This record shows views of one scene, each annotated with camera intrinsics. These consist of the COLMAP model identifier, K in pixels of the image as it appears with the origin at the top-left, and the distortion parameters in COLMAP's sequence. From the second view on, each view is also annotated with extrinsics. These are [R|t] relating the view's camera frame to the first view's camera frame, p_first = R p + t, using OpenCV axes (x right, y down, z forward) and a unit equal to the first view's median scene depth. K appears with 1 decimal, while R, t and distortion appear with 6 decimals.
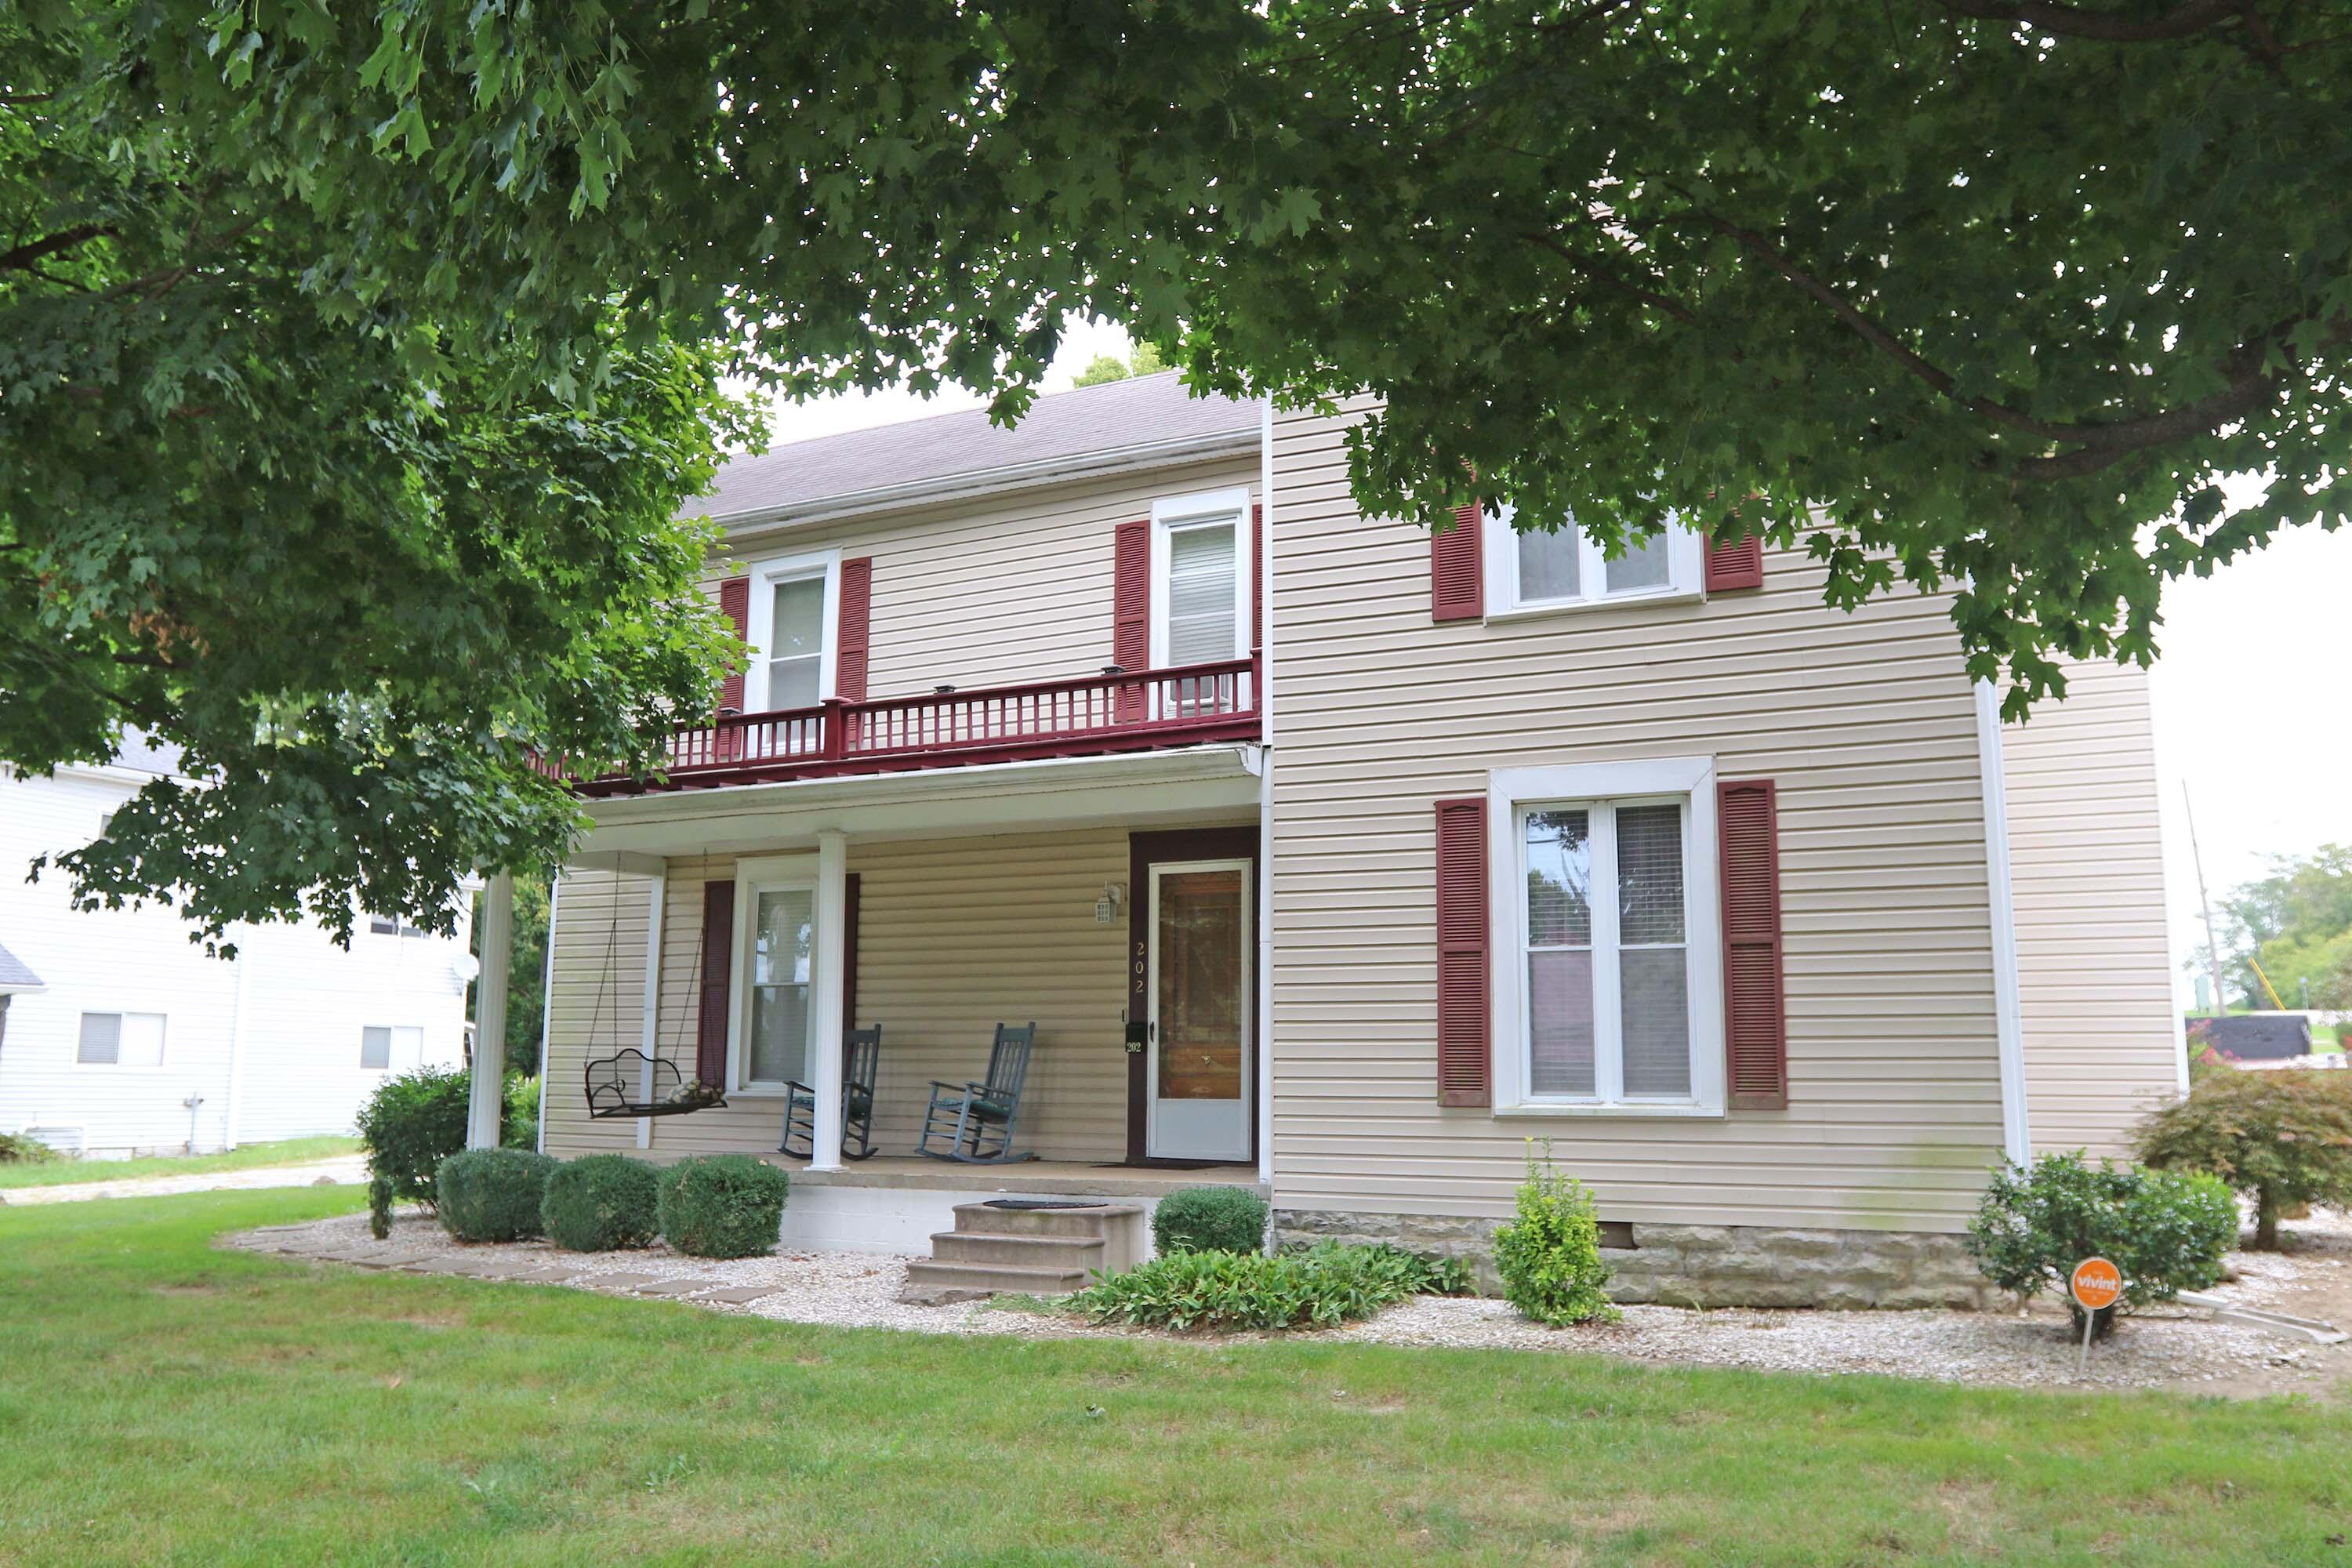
lens RADIAL K [[1751.1, 0, 1182.6], [0, 1751.1, 801.5], [0, 0, 1]] dist [-0.076662, 0.053933]
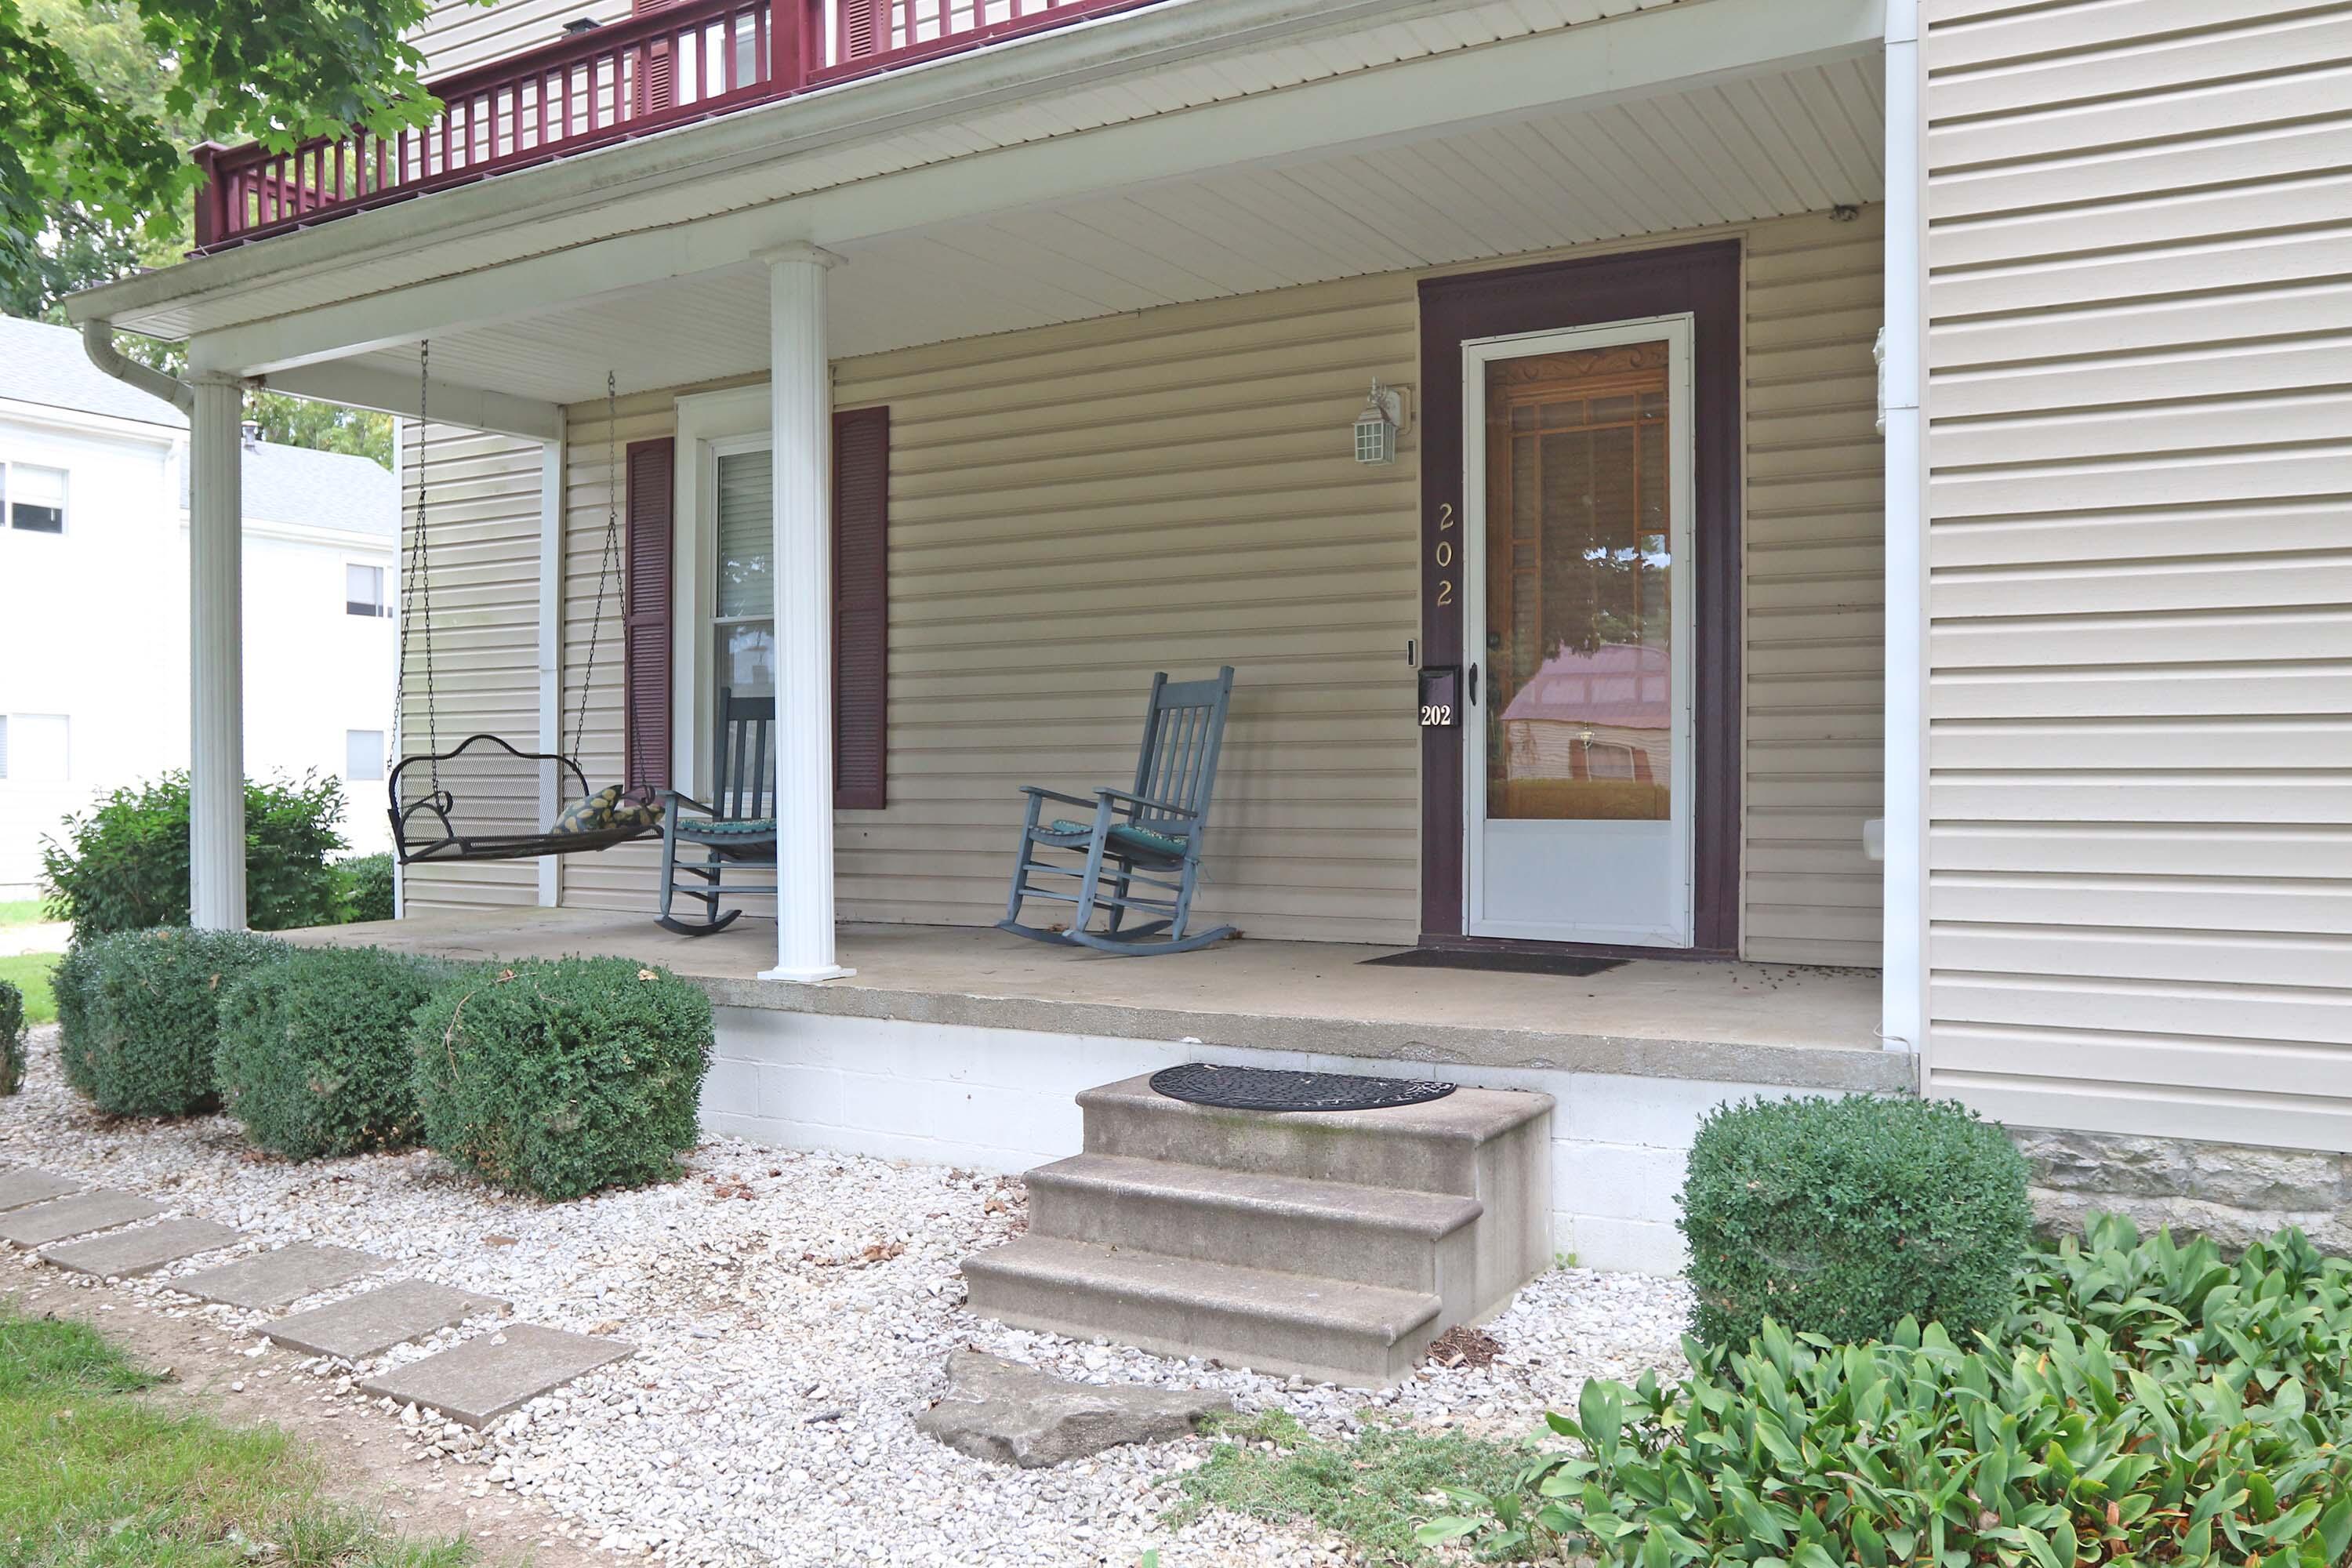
lens RADIAL K [[1751.1, 0, 1182.6], [0, 1751.1, 801.5], [0, 0, 1]] dist [-0.076662, 0.053933]
pose [[0.997779, -0.005635, -0.066369, -0.065985], [0.016611, 0.985984, 0.166013, 0.081160], [0.064504, -0.166746, 0.983888, 0.506045]]
